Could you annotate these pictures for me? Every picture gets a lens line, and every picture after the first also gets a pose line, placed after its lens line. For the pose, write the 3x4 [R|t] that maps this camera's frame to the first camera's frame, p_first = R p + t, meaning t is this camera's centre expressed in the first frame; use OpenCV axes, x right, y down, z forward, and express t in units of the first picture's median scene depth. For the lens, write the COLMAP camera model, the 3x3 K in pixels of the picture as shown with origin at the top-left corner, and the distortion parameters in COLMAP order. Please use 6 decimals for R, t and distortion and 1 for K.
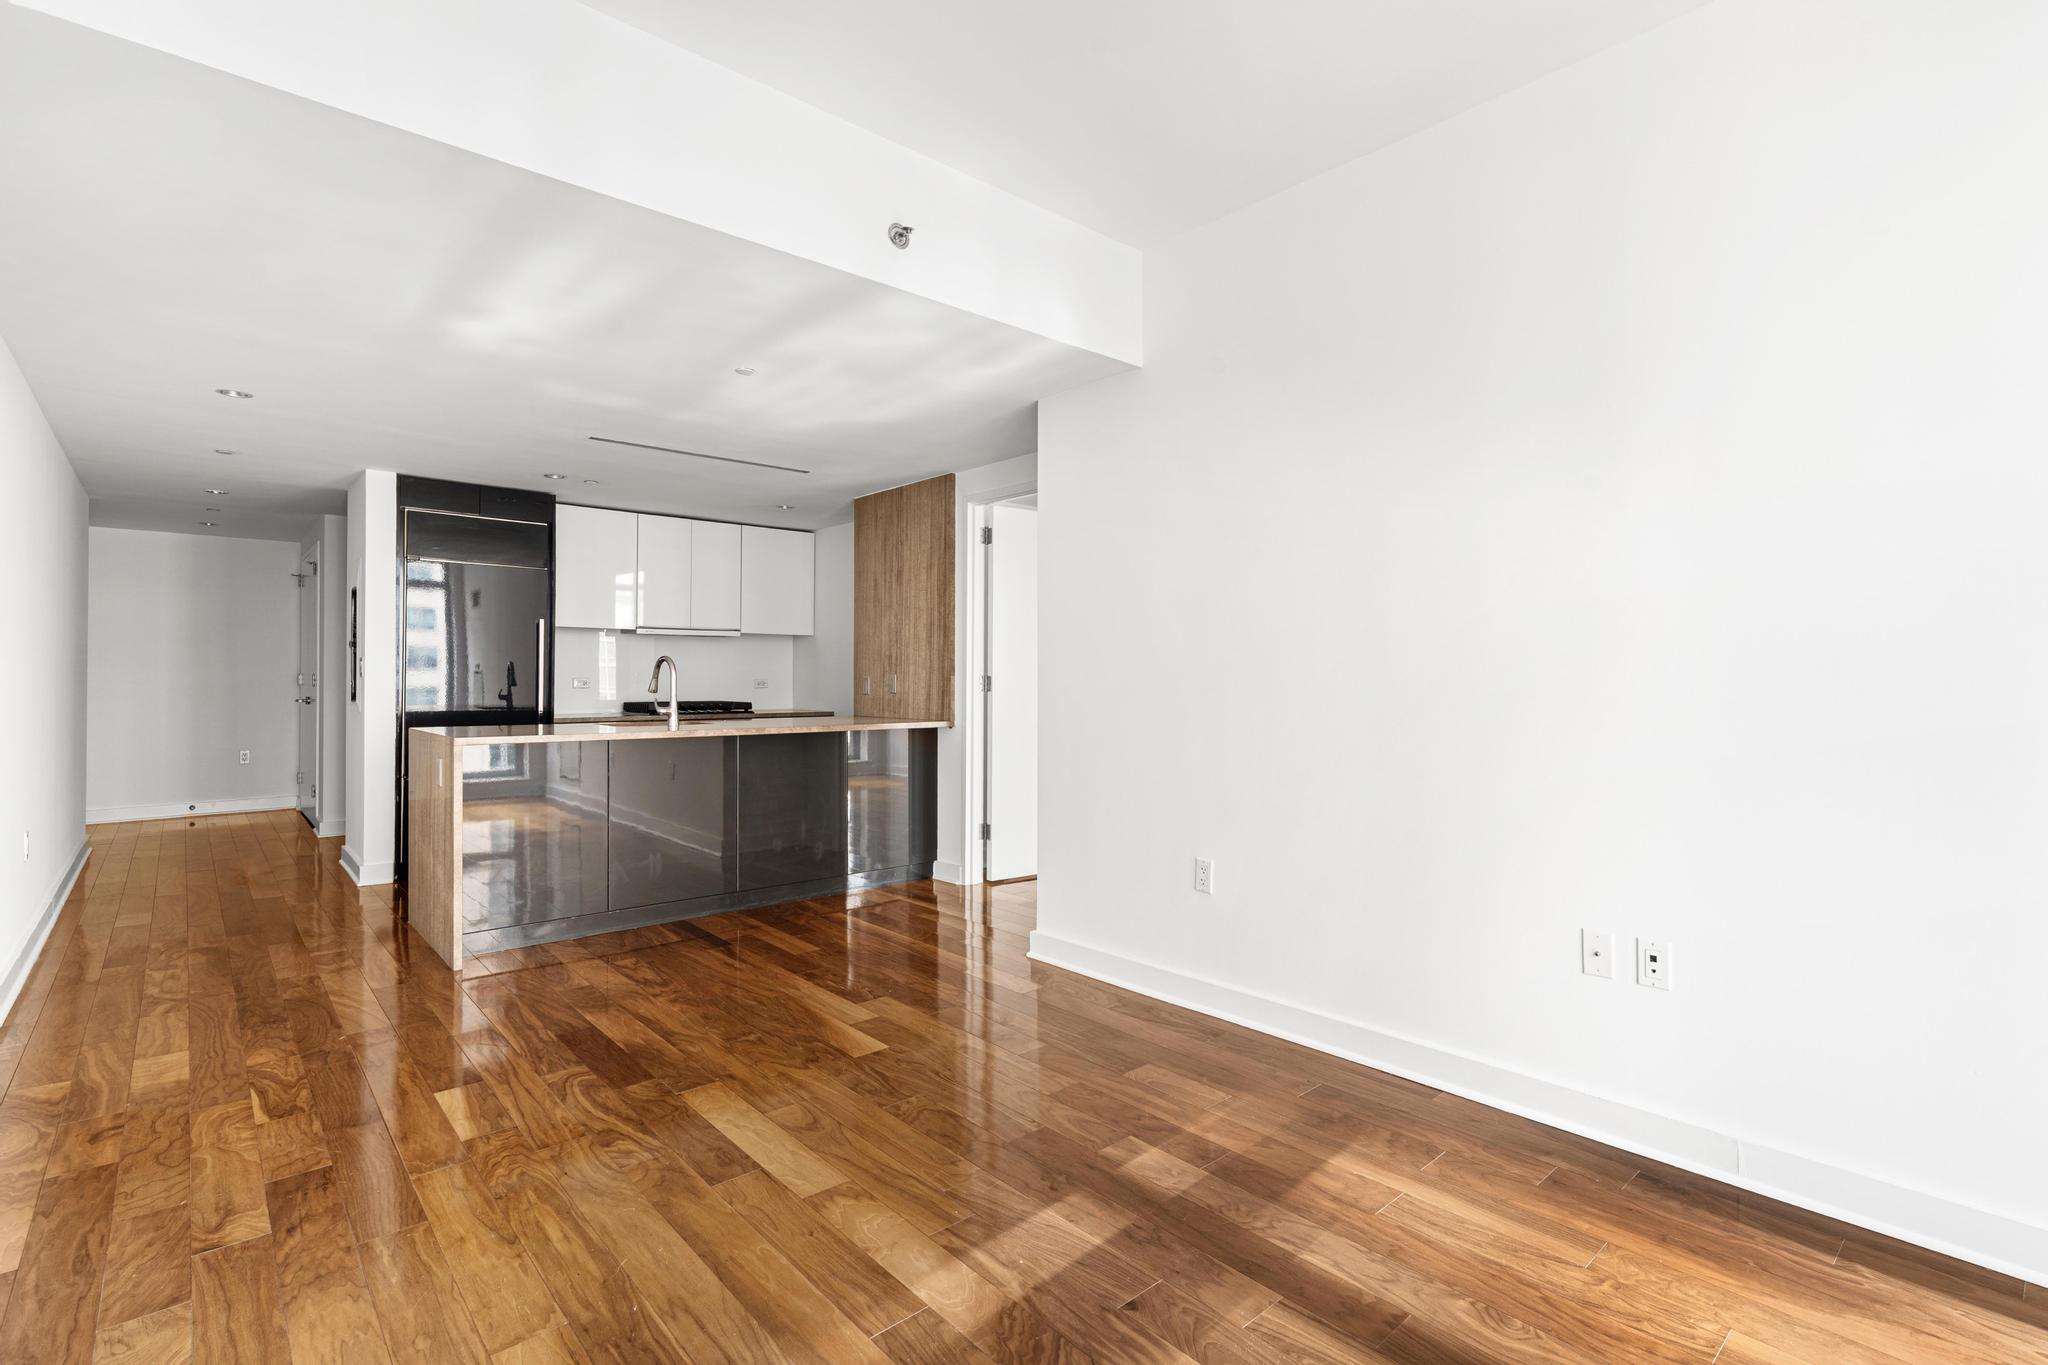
lens RADIAL K [[929.9, 0, 1024.0], [0, 929.9, 682.5], [0, 0, 1]] dist [0.000354, 0.000023]
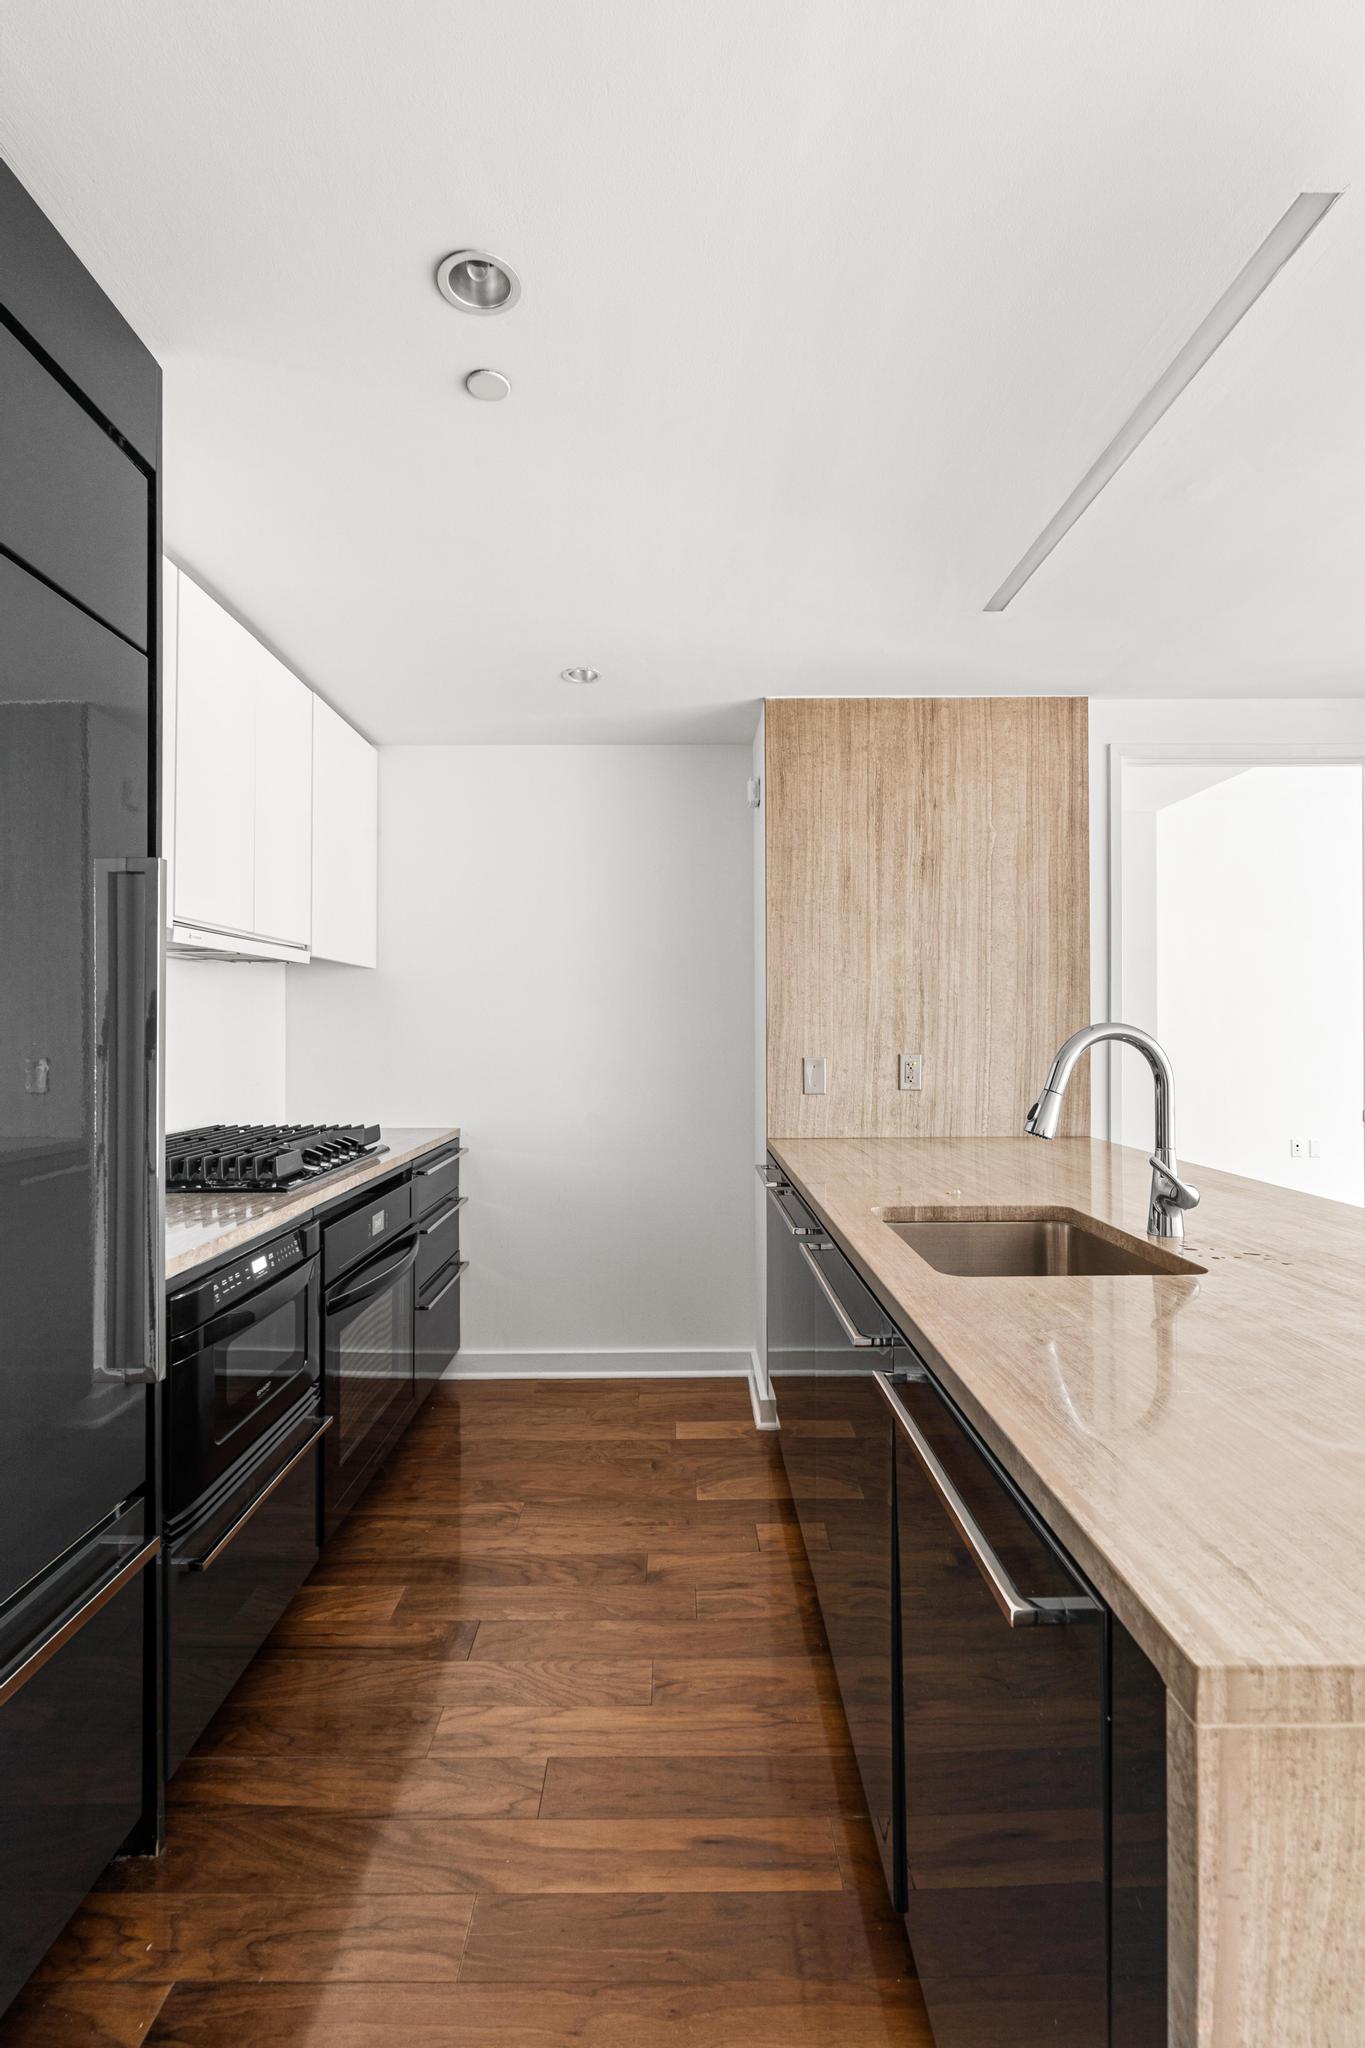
lens RADIAL K [[929.9, 0, 682.5], [0, 929.9, 1024.0], [0, 0, 1]] dist [0.000354, 0.000023]
pose [[0.672176, -0.001758, 0.740389, -0.629455], [0.007261, 0.999965, -0.004217, -0.024730], [-0.740356, 0.008211, 0.672165, 0.762853]]
